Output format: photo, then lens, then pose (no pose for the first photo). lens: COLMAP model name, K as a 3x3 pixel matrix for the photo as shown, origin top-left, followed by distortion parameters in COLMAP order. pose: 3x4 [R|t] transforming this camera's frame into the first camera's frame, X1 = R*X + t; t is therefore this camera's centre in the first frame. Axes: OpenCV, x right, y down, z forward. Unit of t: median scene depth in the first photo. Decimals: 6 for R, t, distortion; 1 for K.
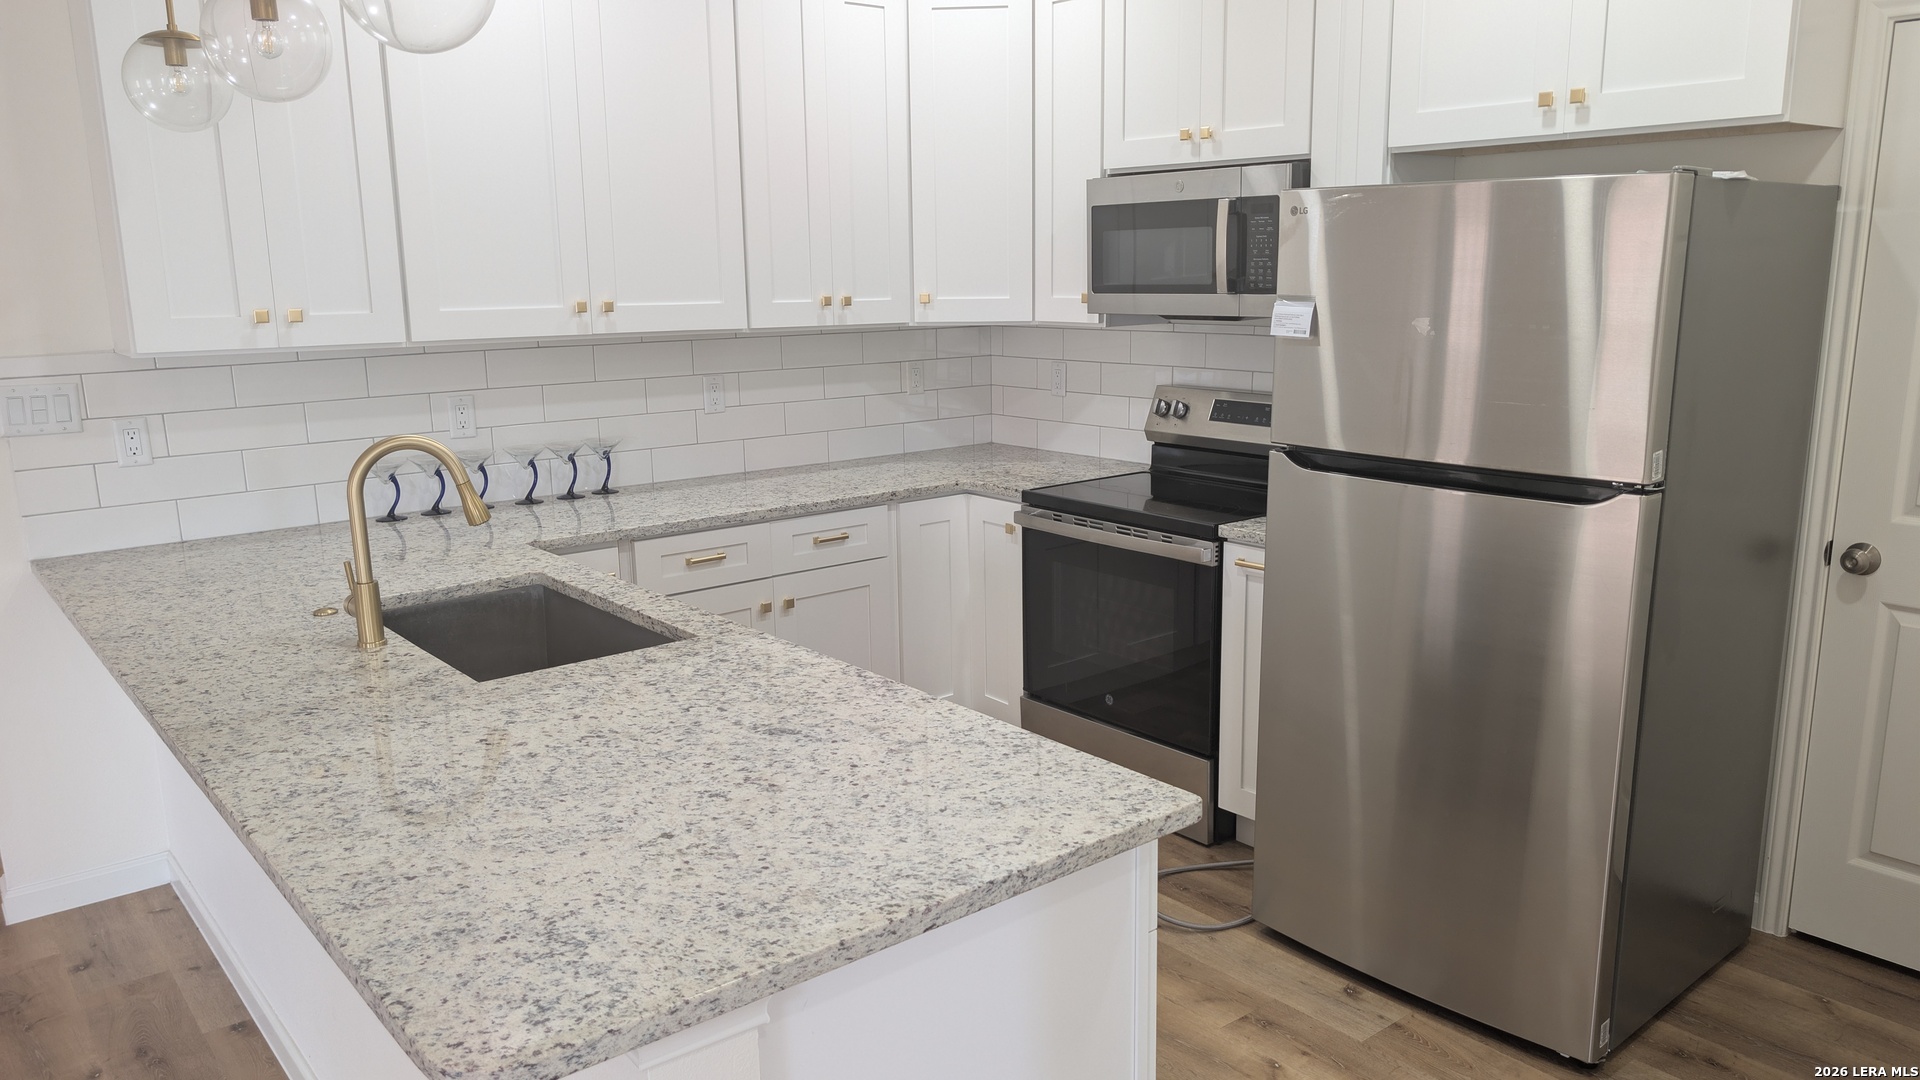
lens RADIAL K [[1383.3, 0, 974.9], [0, 1383.3, 546.0], [0, 0, 1]] dist [0.031347, -0.047237]
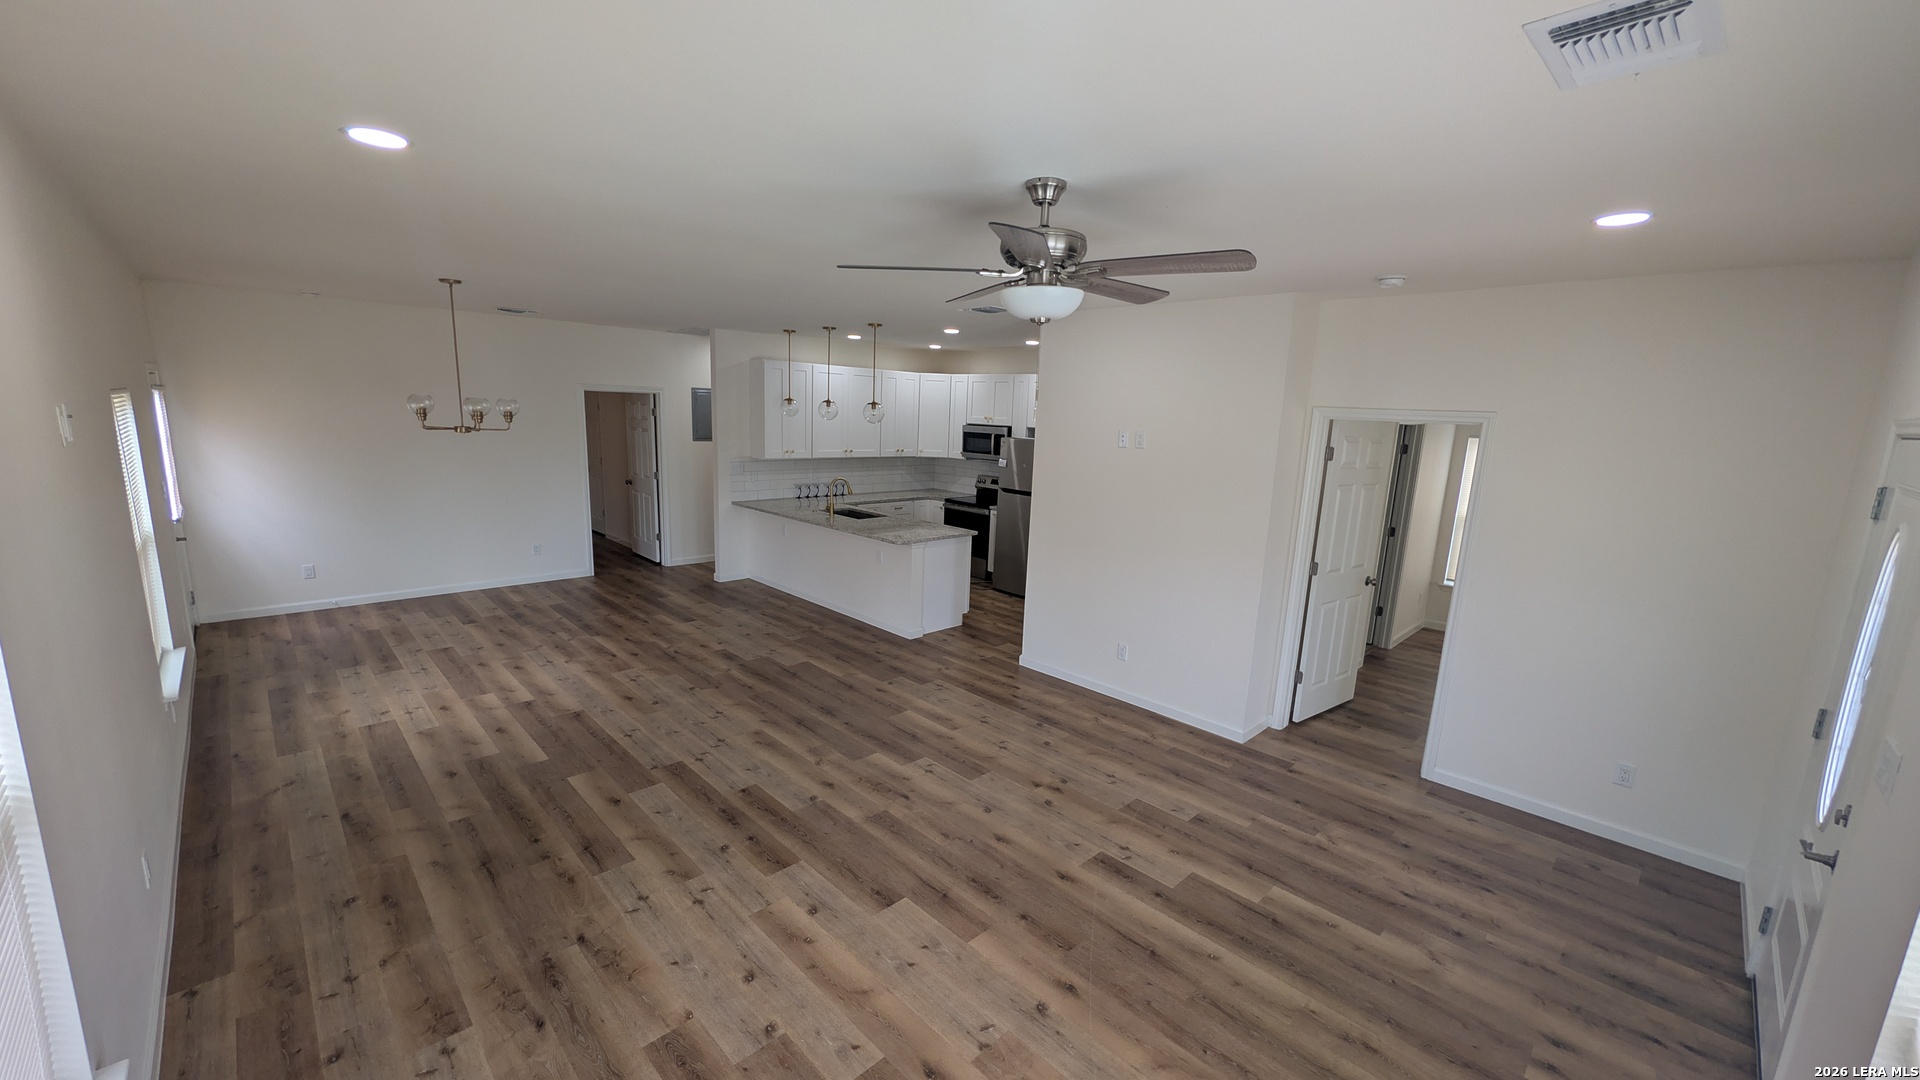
lens RADIAL K [[739.5, 0, 960.3], [0, 739.5, 543.6], [0, 0, 1]] dist [-0.006922, 0.002436]
pose [[0.995133, 0.036593, 0.091489, -0.155561], [-0.034642, 0.999139, -0.022821, 0.192121], [-0.092246, 0.019541, 0.995545, -1.613998]]
